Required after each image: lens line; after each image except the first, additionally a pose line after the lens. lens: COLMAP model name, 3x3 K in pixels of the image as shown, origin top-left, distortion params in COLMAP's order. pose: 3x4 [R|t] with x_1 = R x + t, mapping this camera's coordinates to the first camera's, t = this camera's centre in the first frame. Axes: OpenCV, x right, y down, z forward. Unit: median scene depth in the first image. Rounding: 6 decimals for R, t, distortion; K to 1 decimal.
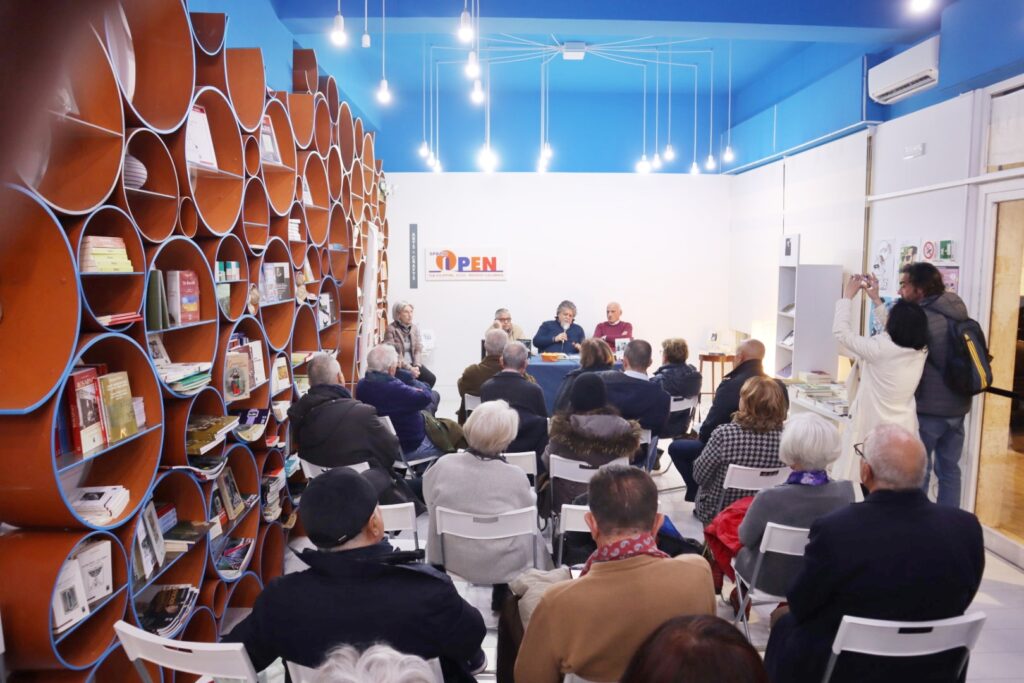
lens RADIAL K [[709.9, 0, 514.7], [0, 709.9, 340.8], [0, 0, 1]] dist [-0.127576, 0.076659]
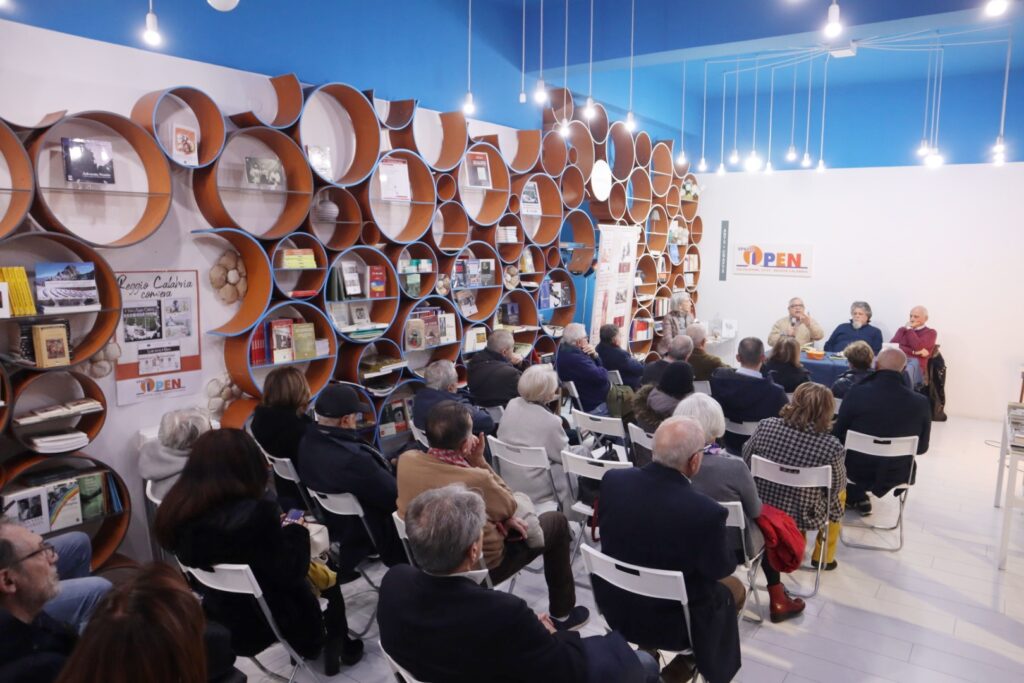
lens RADIAL K [[709.9, 0, 512.9], [0, 709.9, 335.7], [0, 0, 1]] dist [-0.127576, 0.076659]
pose [[0.792645, 0.087161, -0.603421, 0.427271], [-0.077716, 0.996099, 0.041794, -0.017616], [0.604710, 0.013768, 0.796327, -0.065879]]
